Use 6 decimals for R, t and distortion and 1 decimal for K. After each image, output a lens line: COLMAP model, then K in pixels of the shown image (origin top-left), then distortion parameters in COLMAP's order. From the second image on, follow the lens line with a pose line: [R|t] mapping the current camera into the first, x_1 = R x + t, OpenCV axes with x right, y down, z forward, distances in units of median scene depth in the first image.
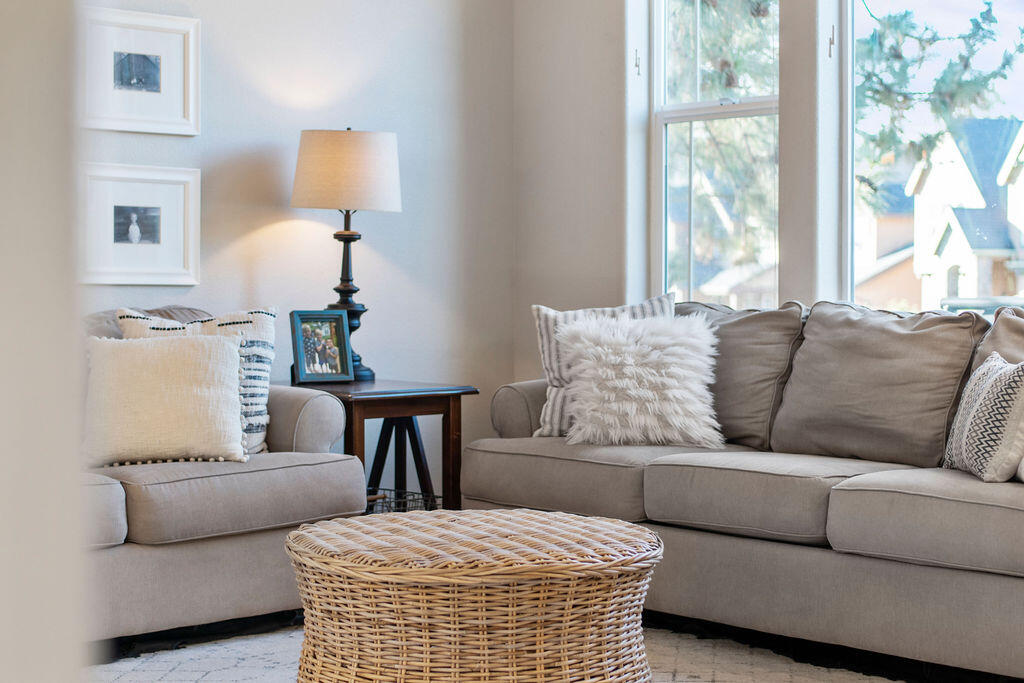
lens RADIAL K [[1692.6, 0, 512.0], [0, 1692.6, 341.5], [0, 0, 1]] dist [-0.057012, -0.061081]
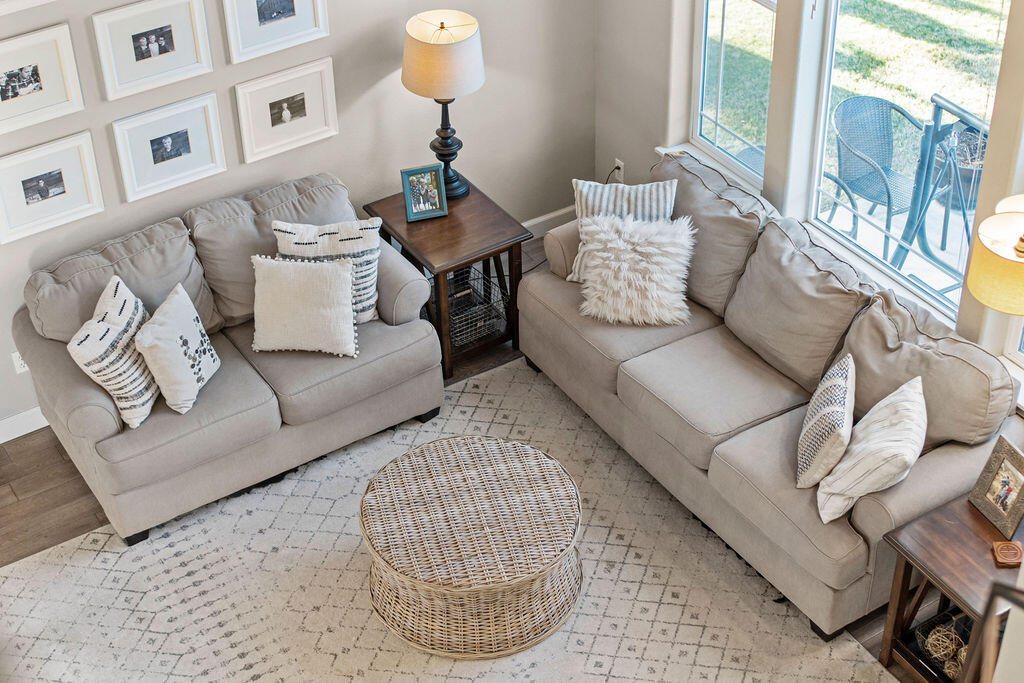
lens RADIAL K [[1645.8, 0, 512.0], [0, 1645.8, 341.5], [0, 0, 1]] dist [0.017646, -0.032047]
pose [[0.982751, 0.090945, -0.161024, 0.198794], [0.019925, 0.813582, 0.581109, -0.721203], [0.183855, -0.574294, 0.797737, -0.151738]]
